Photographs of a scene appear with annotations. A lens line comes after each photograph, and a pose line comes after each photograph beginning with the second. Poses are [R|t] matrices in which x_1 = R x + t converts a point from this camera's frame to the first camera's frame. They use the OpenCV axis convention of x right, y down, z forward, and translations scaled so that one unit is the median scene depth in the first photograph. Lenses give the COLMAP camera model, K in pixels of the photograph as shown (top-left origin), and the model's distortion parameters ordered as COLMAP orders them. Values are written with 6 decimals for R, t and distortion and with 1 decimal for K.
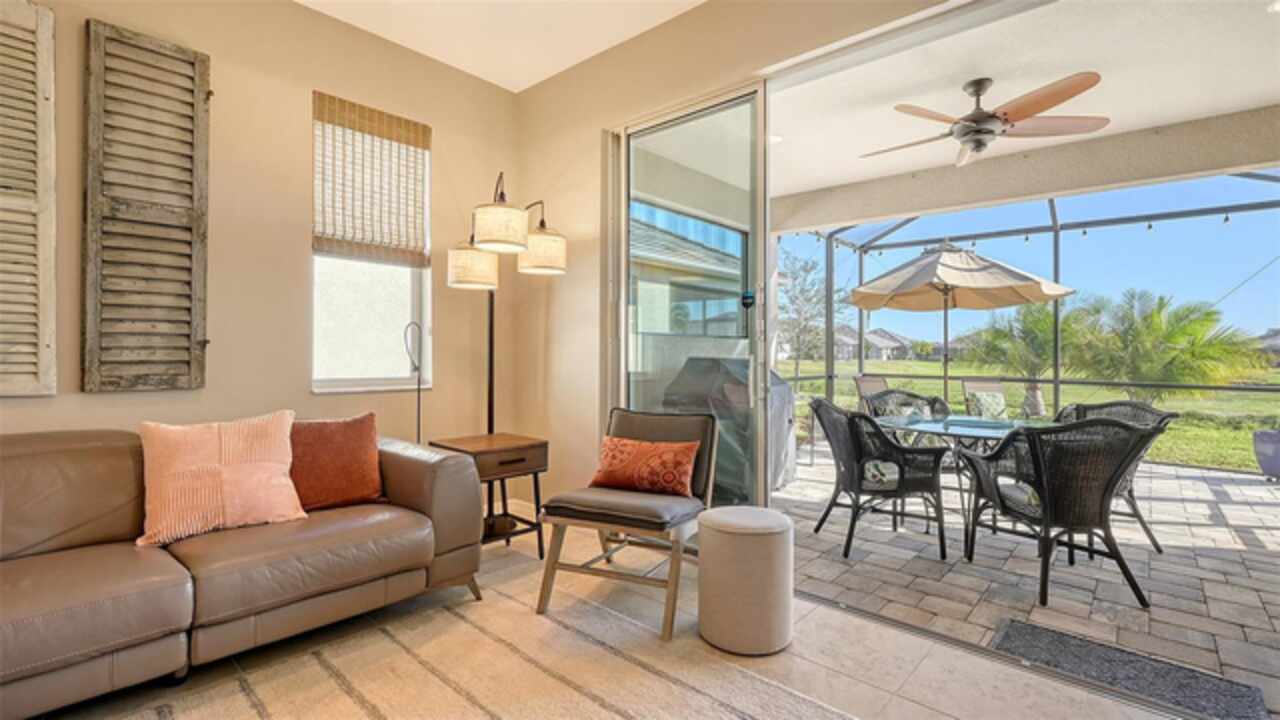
lens RADIAL K [[558.9, 0, 628.0], [0, 558.9, 343.3], [0, 0, 1]] dist [-0.001207, -0.000071]
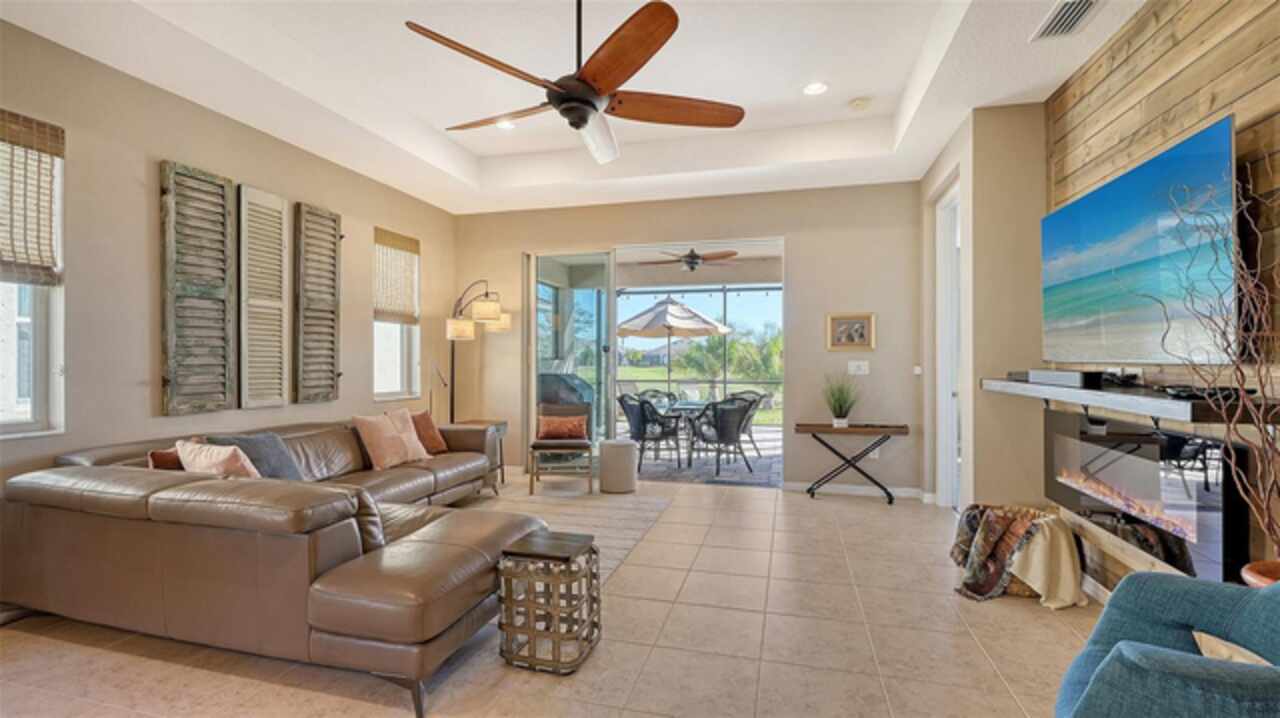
lens RADIAL K [[558.9, 0, 639.5], [0, 558.9, 358.3], [0, 0, 1]] dist [-0.001207, -0.000071]
pose [[0.879206, -0.008752, 0.476362, -0.629828], [0.002590, 0.999904, 0.013592, -0.062250], [-0.476435, -0.010716, 0.879144, -0.860345]]
